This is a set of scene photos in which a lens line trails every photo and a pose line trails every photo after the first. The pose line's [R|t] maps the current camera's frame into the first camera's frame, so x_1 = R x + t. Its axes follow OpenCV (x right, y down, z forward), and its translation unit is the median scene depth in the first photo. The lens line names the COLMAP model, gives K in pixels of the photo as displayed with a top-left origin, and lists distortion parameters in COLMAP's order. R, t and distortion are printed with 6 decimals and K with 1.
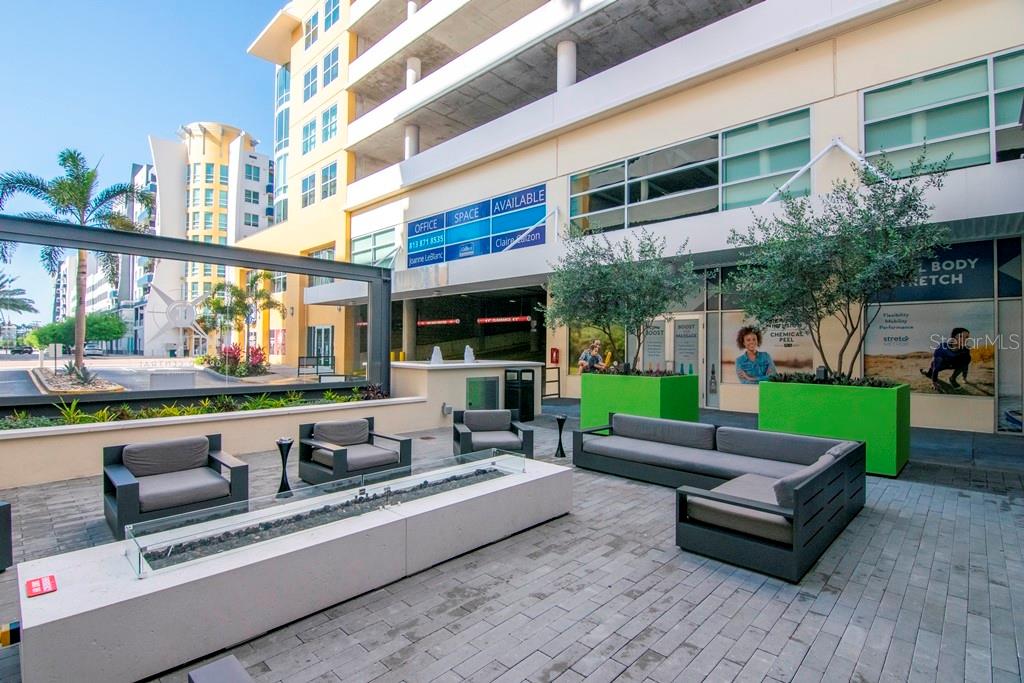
lens RADIAL K [[495.6, 0, 512.0], [0, 495.6, 341.5], [0, 0, 1]] dist [-0.002486, -0.013283]
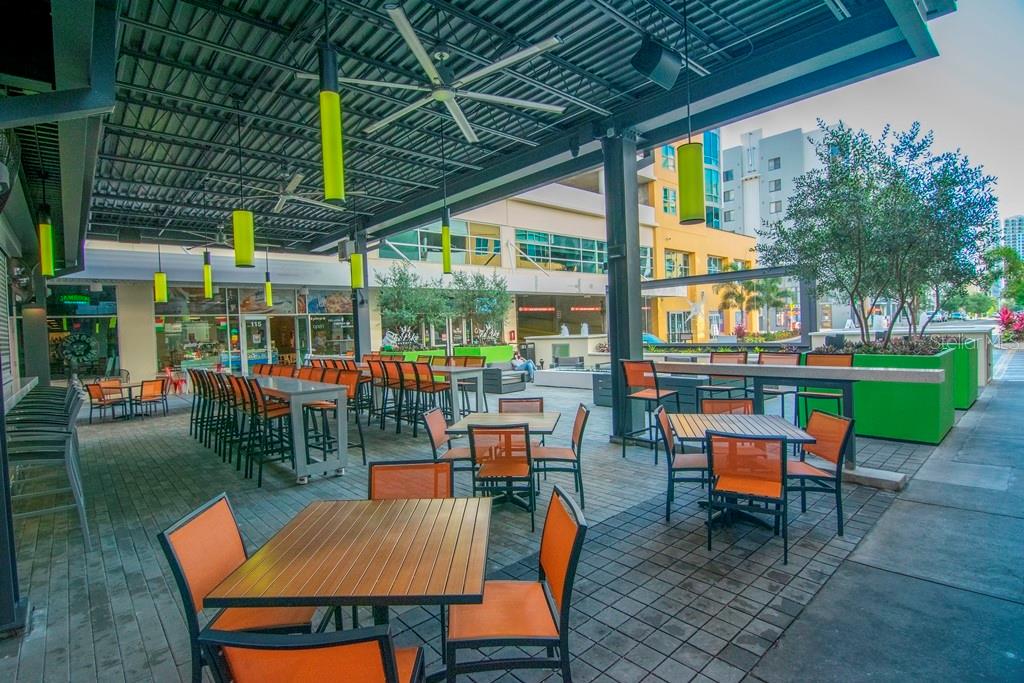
lens RADIAL K [[495.6, 0, 512.0], [0, 495.6, 341.5], [0, 0, 1]] dist [-0.002486, -0.013283]
pose [[0.074515, -0.010550, 0.997164, -1.603316], [-0.001518, 0.999942, 0.010693, 0.035980], [-0.997219, -0.002311, 0.074495, 0.893854]]
